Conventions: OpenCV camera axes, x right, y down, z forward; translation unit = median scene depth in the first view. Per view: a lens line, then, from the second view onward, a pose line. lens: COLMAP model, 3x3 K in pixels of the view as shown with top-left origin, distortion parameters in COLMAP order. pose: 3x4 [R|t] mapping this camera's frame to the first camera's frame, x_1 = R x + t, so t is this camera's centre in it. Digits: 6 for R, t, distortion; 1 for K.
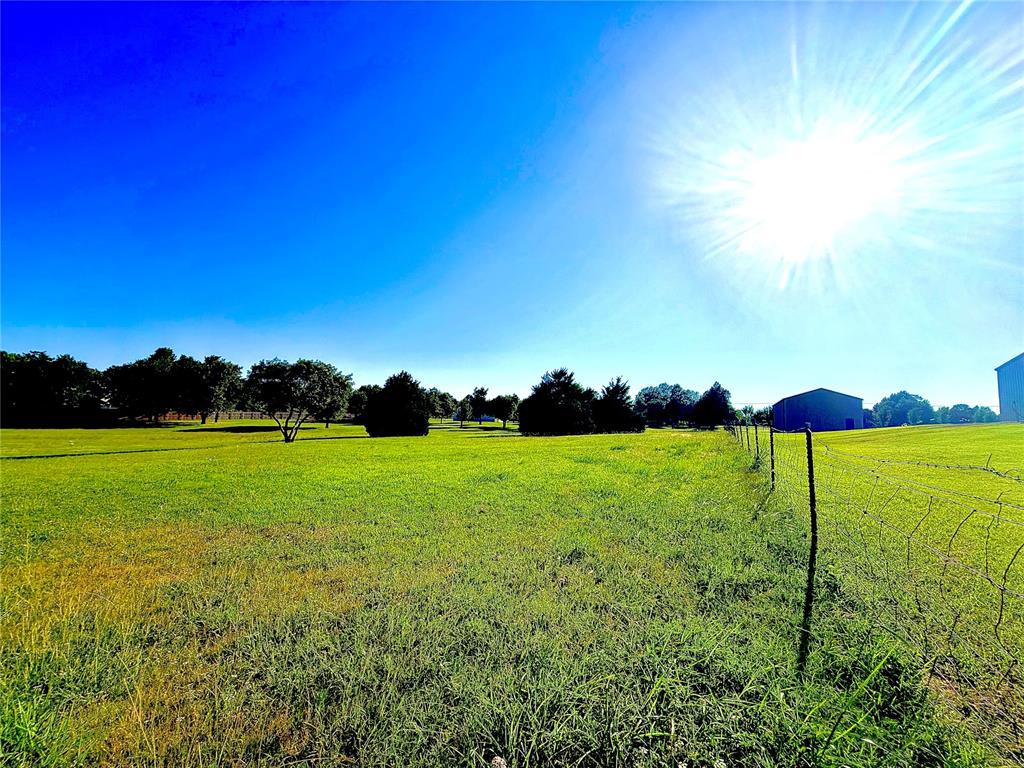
lens RADIAL K [[406.1, 0, 512.0], [0, 406.1, 384.0], [0, 0, 1]] dist [0.001596, 0.000046]
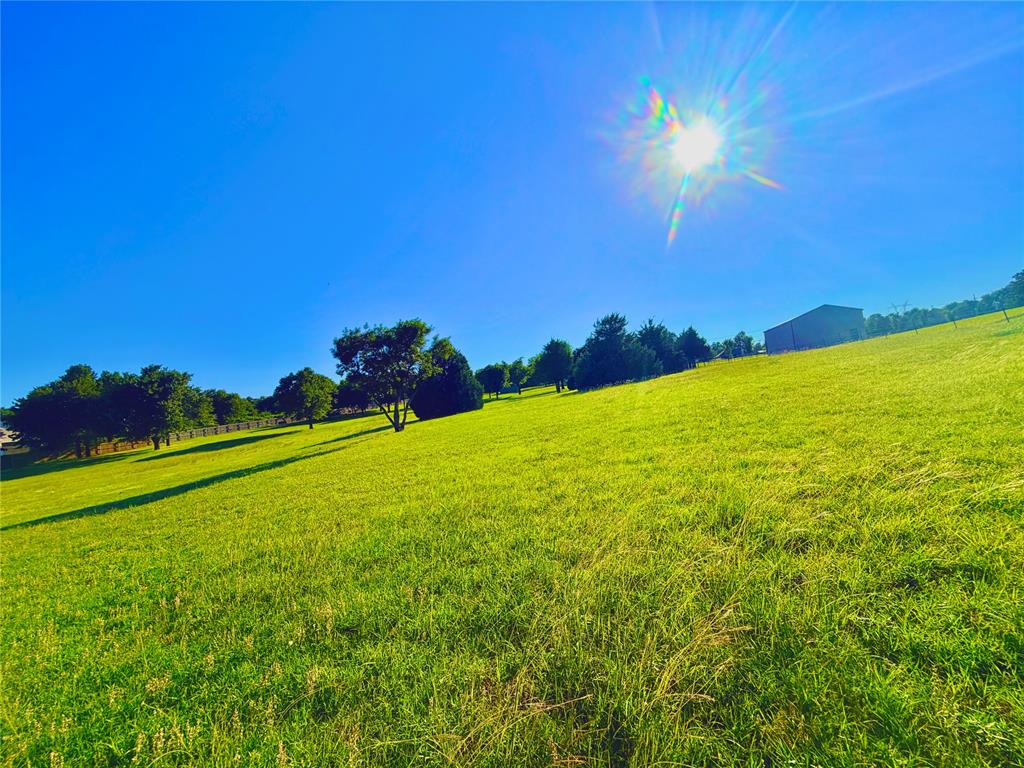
lens RADIAL K [[406.1, 0, 512.0], [0, 406.1, 384.0], [0, 0, 1]] dist [0.001596, 0.000046]
pose [[0.975298, -0.157316, 0.155069, -0.170456], [0.146740, 0.986134, 0.077508, 0.009561], [-0.165112, -0.052839, 0.984858, 0.087840]]
